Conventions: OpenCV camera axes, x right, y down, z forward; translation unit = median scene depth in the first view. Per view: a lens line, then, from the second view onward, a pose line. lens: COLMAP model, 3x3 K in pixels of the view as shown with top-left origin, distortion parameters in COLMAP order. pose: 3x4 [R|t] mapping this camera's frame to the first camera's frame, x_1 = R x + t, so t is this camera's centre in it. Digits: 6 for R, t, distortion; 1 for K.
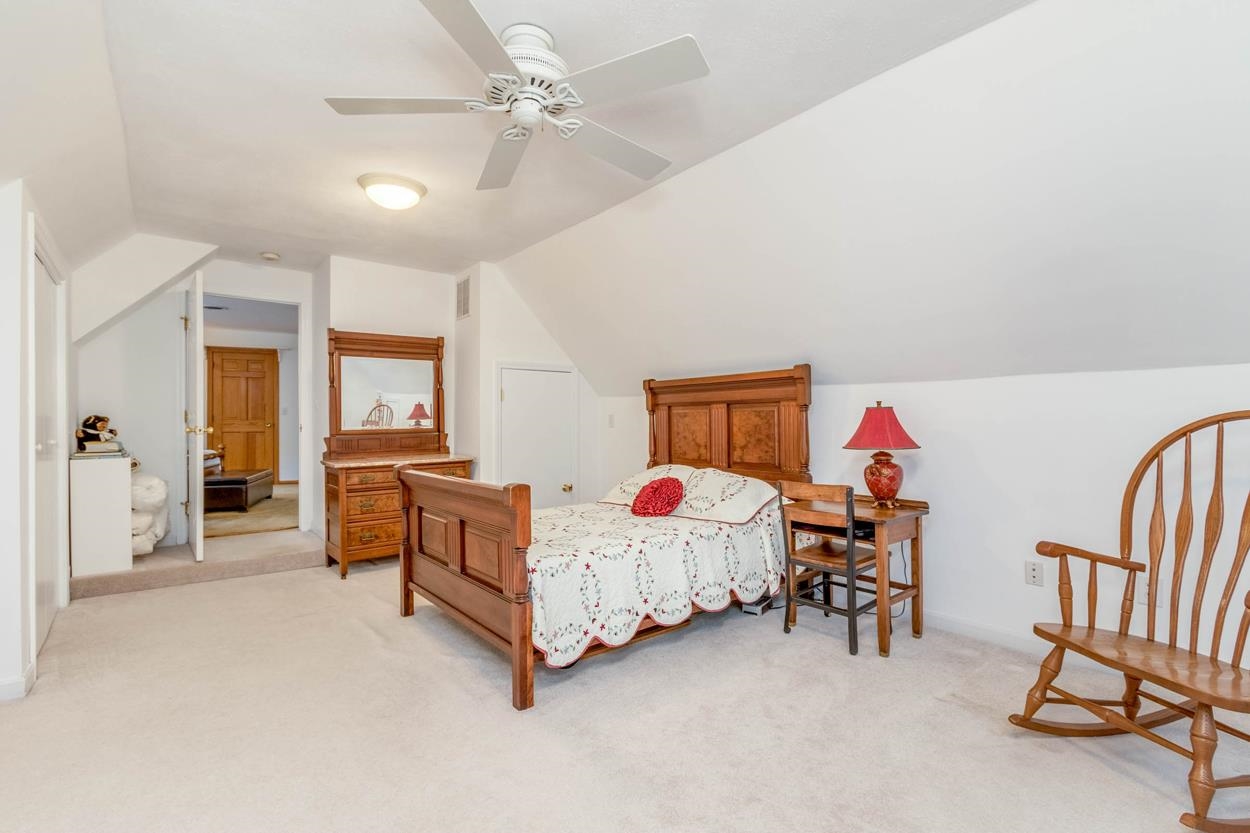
lens RADIAL K [[545.6, 0, 623.9], [0, 545.6, 419.8], [0, 0, 1]] dist [-0.002421, -0.000040]
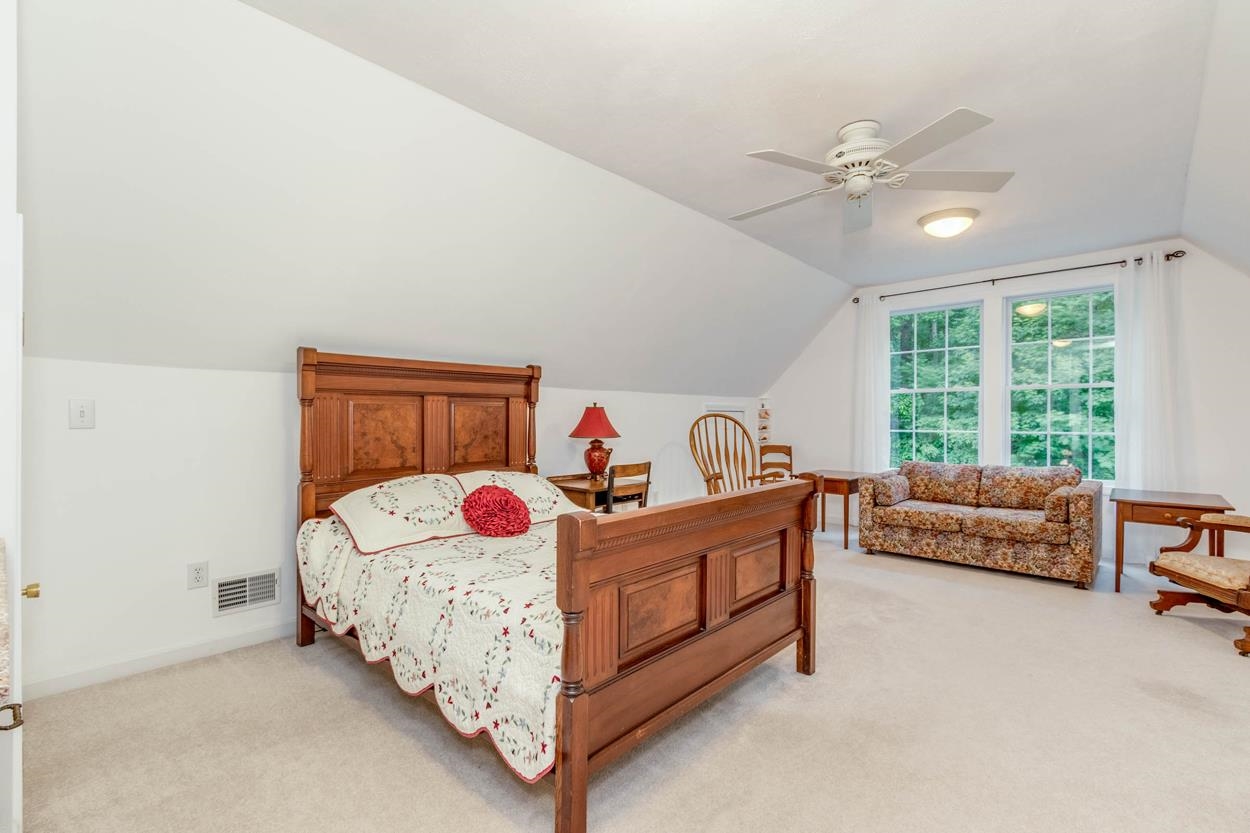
lens RADIAL K [[545.6, 0, 624.0], [0, 545.6, 417.1], [0, 0, 1]] dist [-0.002421, -0.000040]
pose [[-0.107665, 0.004880, 0.994175, -0.762531], [-0.002836, 0.999982, -0.005216, 0.007506], [-0.994183, -0.003382, -0.107649, 0.911099]]
